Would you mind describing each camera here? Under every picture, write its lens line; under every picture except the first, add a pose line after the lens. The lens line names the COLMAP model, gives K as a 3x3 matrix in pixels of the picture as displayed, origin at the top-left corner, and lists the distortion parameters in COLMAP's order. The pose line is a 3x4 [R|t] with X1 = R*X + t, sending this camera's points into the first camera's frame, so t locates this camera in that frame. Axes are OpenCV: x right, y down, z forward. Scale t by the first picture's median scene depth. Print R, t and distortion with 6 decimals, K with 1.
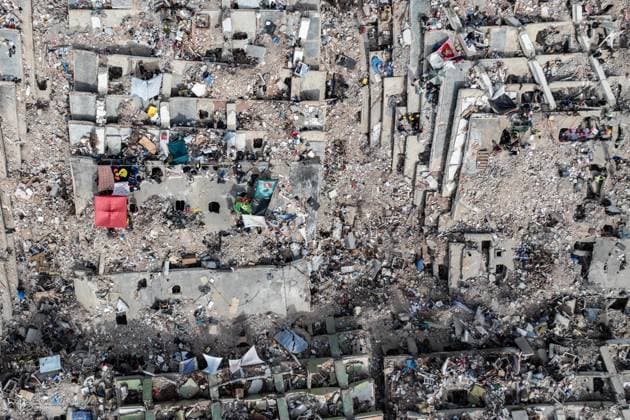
lens RADIAL K [[555.4, 0, 250.2], [0, 555.4, 201.0], [0, 0, 1]] dist [-0.017427, -0.004065]
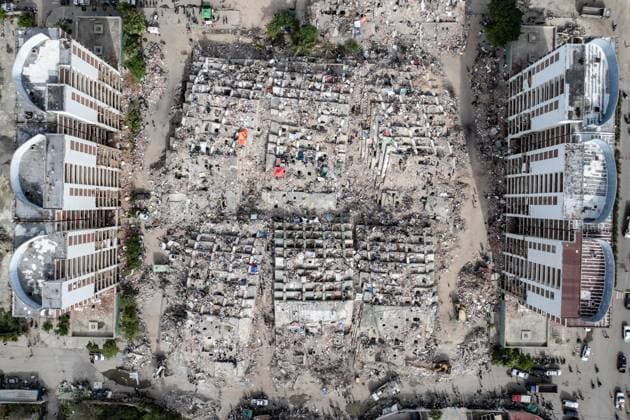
lens RADIAL K [[513.5, 0, 307.6], [0, 513.5, 204.6], [0, 0, 1]] dist [-0.020076, -0.000146]
pose [[0.994756, 0.102243, 0.002758, -0.063999], [-0.102167, 0.992026, 0.073805, -0.029570], [0.004811, -0.073700, 0.997269, -2.000832]]
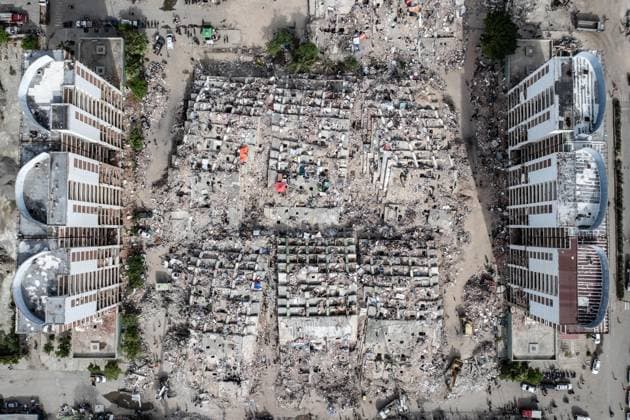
lens RADIAL K [[555.4, 0, 325.2], [0, 555.4, 203.4], [0, 0, 1]] dist [-0.017427, -0.004065]
pose [[0.996408, 0.084680, 0.000655, 0.021756], [-0.084674, 0.996166, 0.022004, 0.017737], [0.001211, -0.021980, 0.999758, -2.249111]]
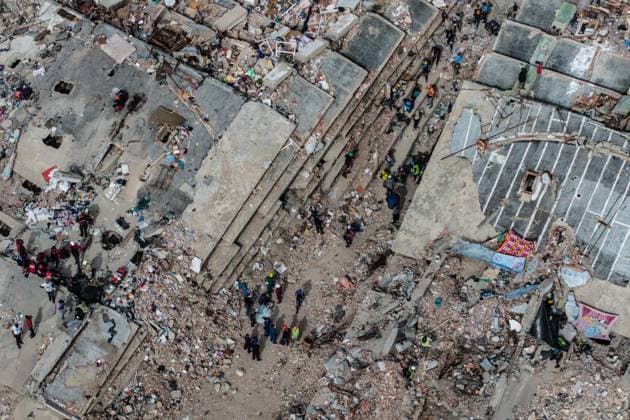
lens RADIAL K [[1473.2, 0, 315.1], [0, 1473.2, 209.2], [0, 0, 1]] dist [-0.087984, 0.000000]
pose [[0.825115, 0.415920, -0.382356, 0.340513], [-0.562824, 0.663996, -0.492279, 1.720288], [0.049134, 0.621386, 0.781962, -0.256674]]
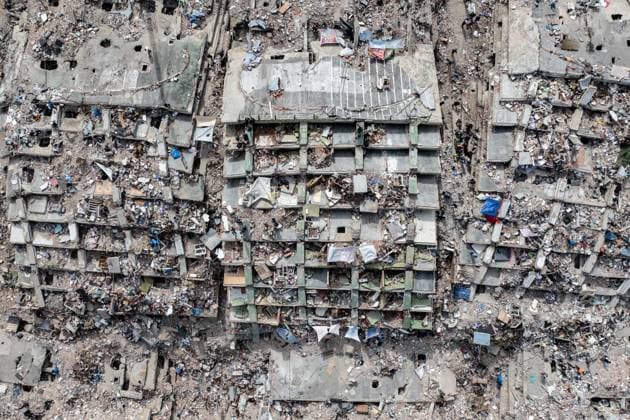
lens RADIAL K [[513.5, 0, 303.0], [0, 513.5, 212.9], [0, 0, 1]] dist [-0.020076, -0.000146]
pose [[-0.994053, -0.108304, -0.011309, 0.086700], [0.108604, -0.993615, -0.030563, 0.572928], [-0.007926, -0.031610, 0.999469, -0.152181]]
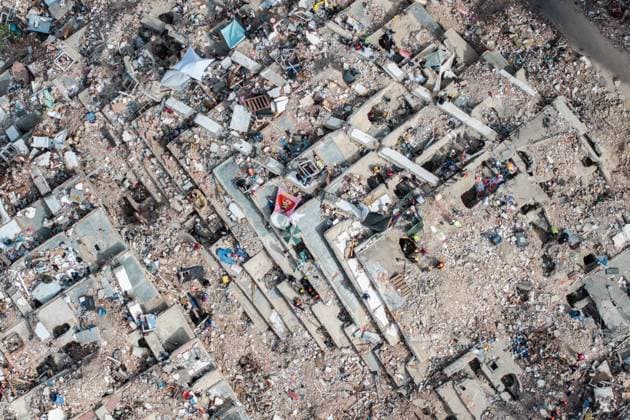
lens RADIAL K [[1473.2, 0, 297.6], [0, 1473.2, 203.1], [0, 0, 1]] dist [-0.087984, 0.000000]
pose [[0.824766, -0.555771, 0.104300, 0.140047], [0.564763, 0.818842, -0.102669, -0.036848], [-0.028345, 0.143583, 0.989232, -1.103865]]
